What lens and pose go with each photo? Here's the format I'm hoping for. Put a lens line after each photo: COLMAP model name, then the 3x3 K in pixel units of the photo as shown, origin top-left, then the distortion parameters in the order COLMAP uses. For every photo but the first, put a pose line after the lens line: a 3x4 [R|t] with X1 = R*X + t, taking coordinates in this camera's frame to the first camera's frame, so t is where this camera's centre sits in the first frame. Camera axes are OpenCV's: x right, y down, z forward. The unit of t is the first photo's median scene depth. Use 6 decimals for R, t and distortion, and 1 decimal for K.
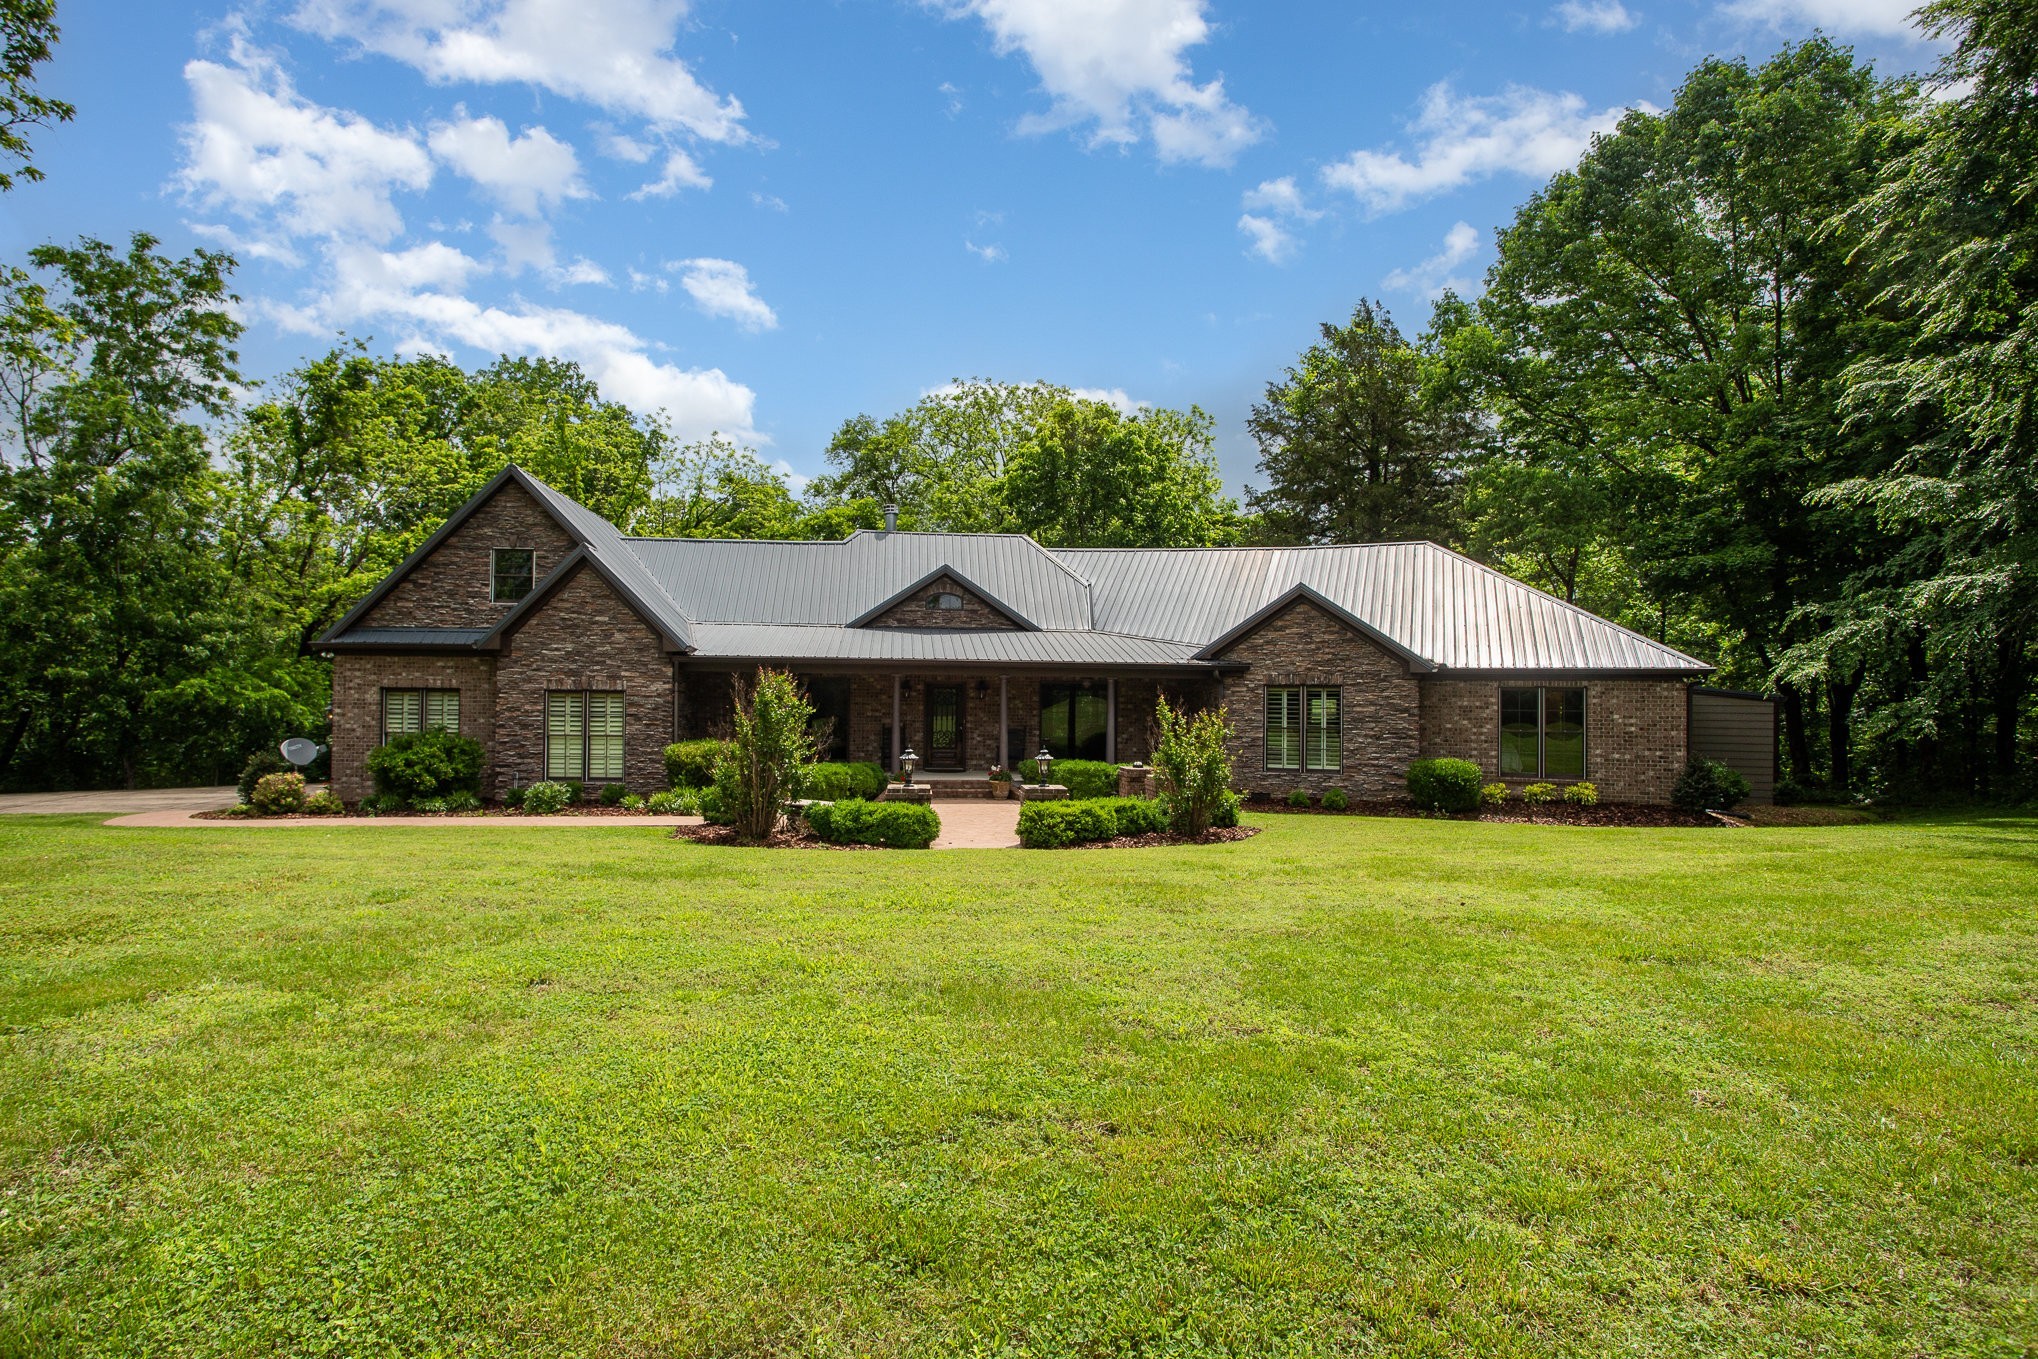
lens RADIAL K [[961.4, 0, 1007.1], [0, 961.4, 682.2], [0, 0, 1]] dist [-0.015880, 0.001070]
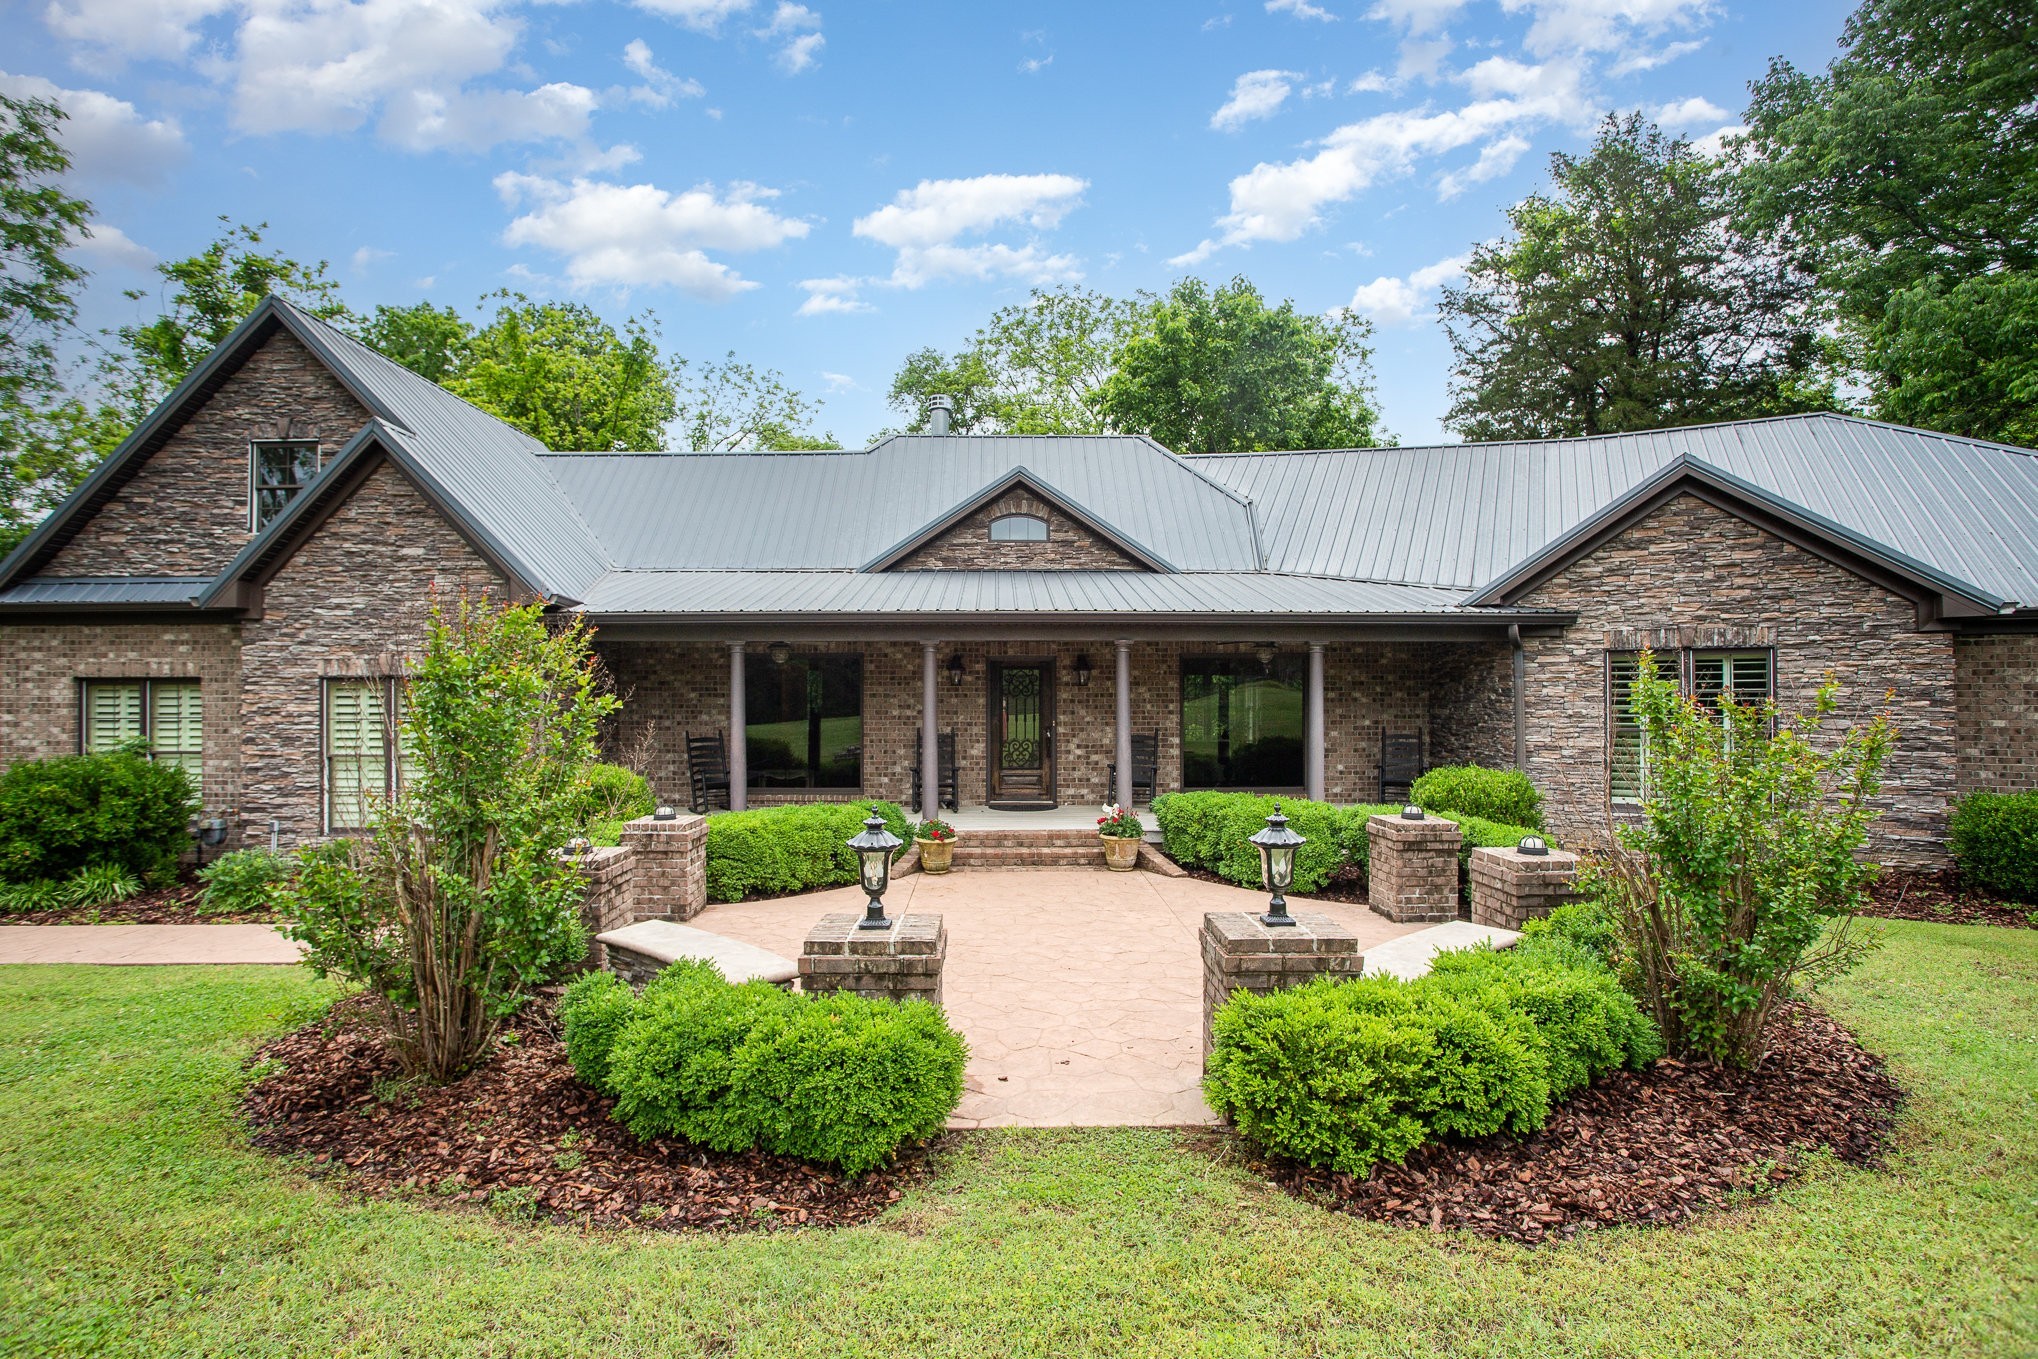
lens RADIAL K [[961.4, 0, 1007.1], [0, 961.4, 682.2], [0, 0, 1]] dist [-0.015880, 0.001070]
pose [[0.994815, -0.014734, -0.100624, -0.014015], [0.015008, 0.999885, 0.001963, 0.015240], [0.100584, -0.003463, 0.994923, 0.449928]]
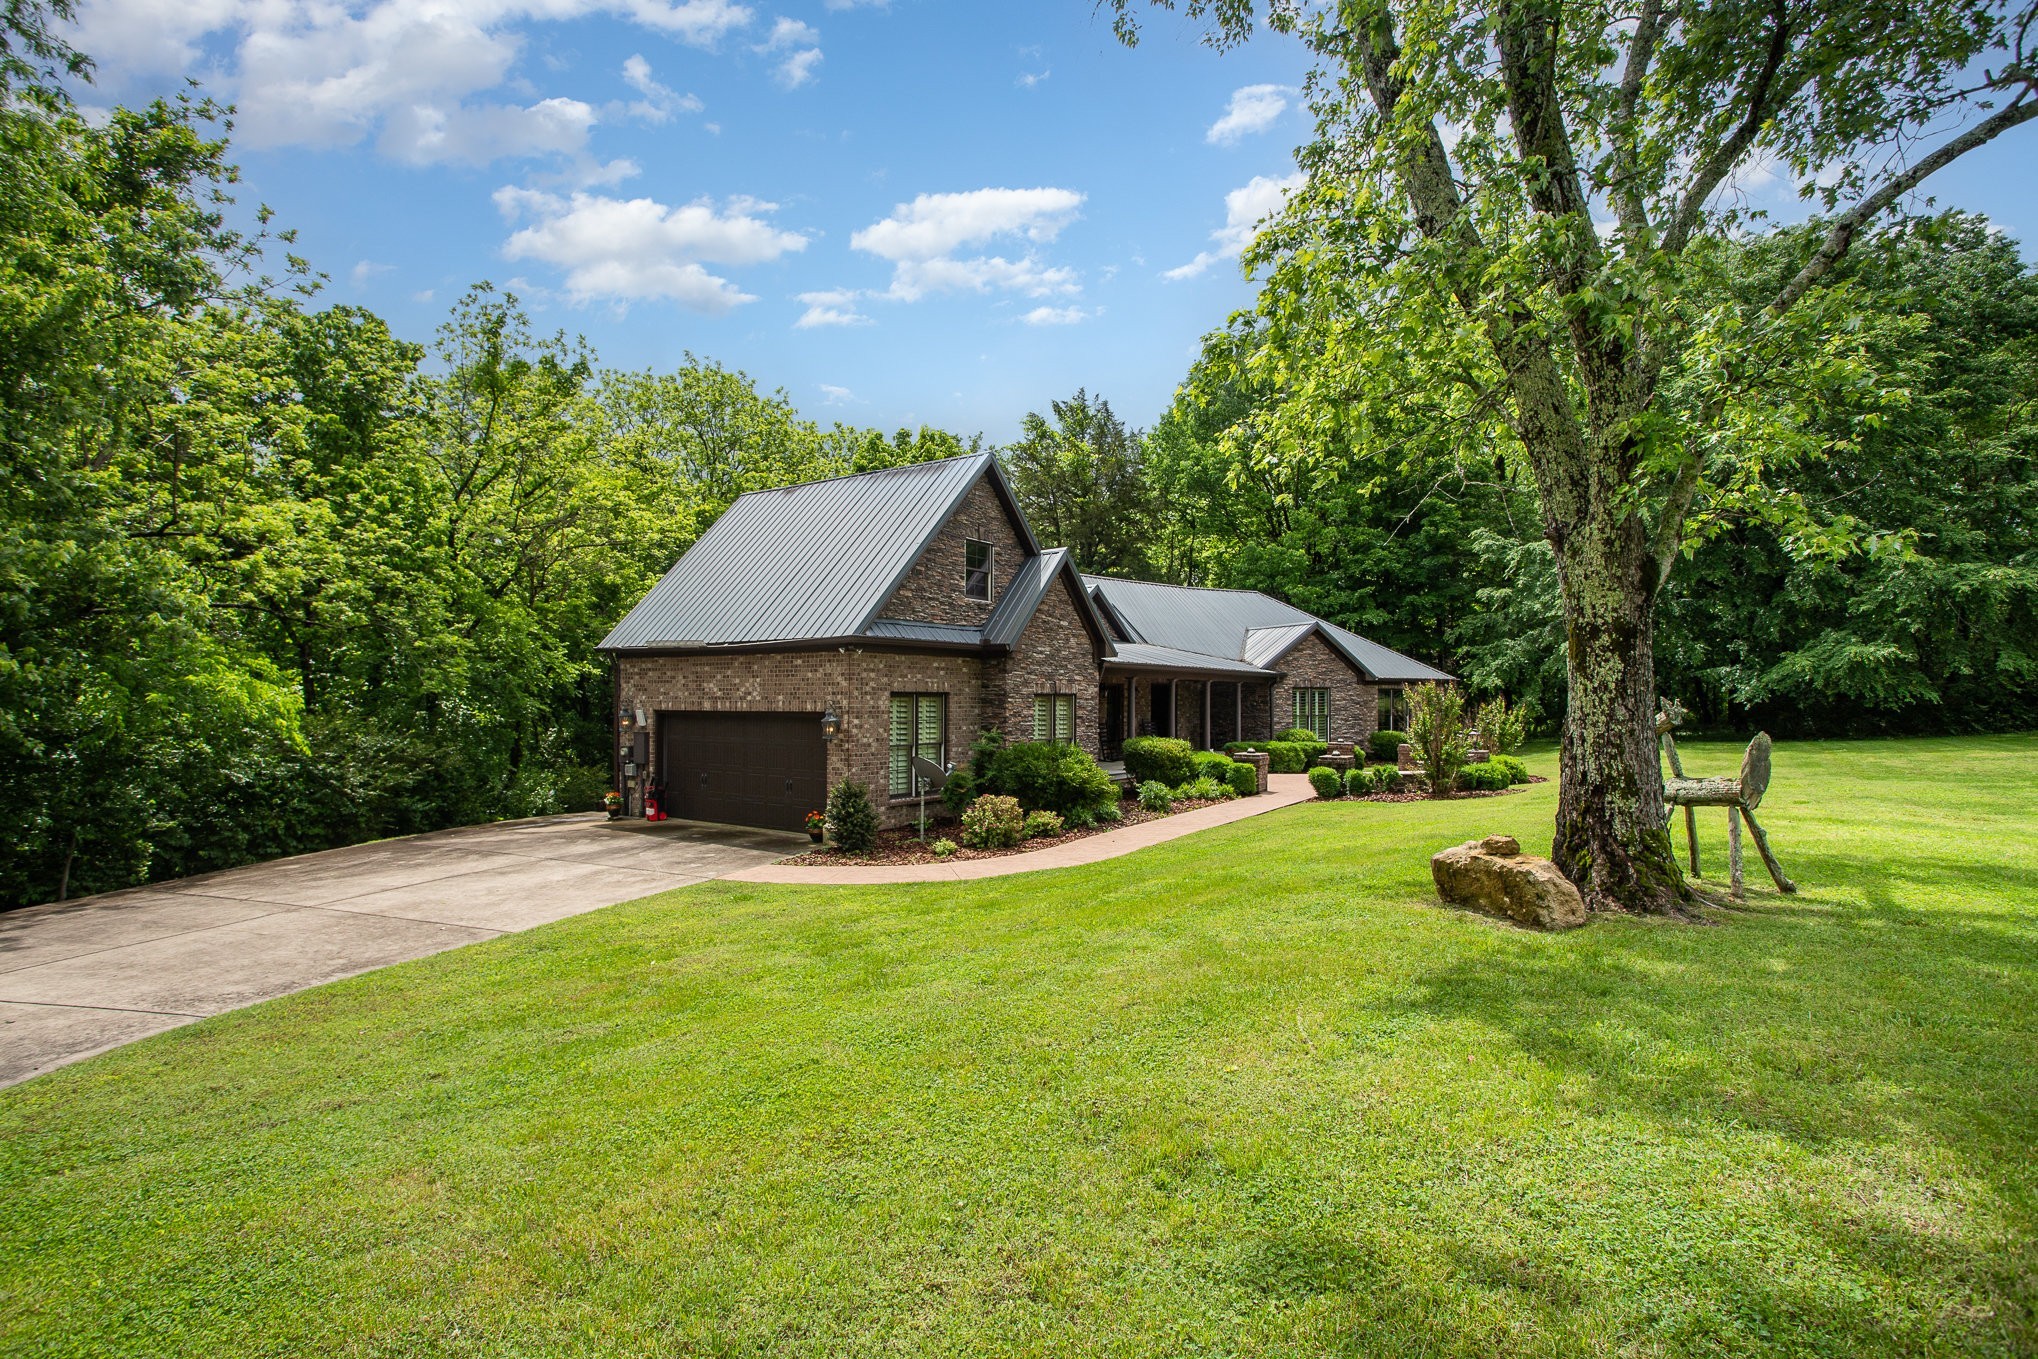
lens RADIAL K [[961.4, 0, 1007.1], [0, 961.4, 682.2], [0, 0, 1]] dist [-0.015880, 0.001070]
pose [[0.665074, 0.002297, 0.746774, -1.173297], [-0.007043, 0.999970, 0.003196, -0.006630], [-0.746744, -0.007385, 0.665070, 0.353660]]
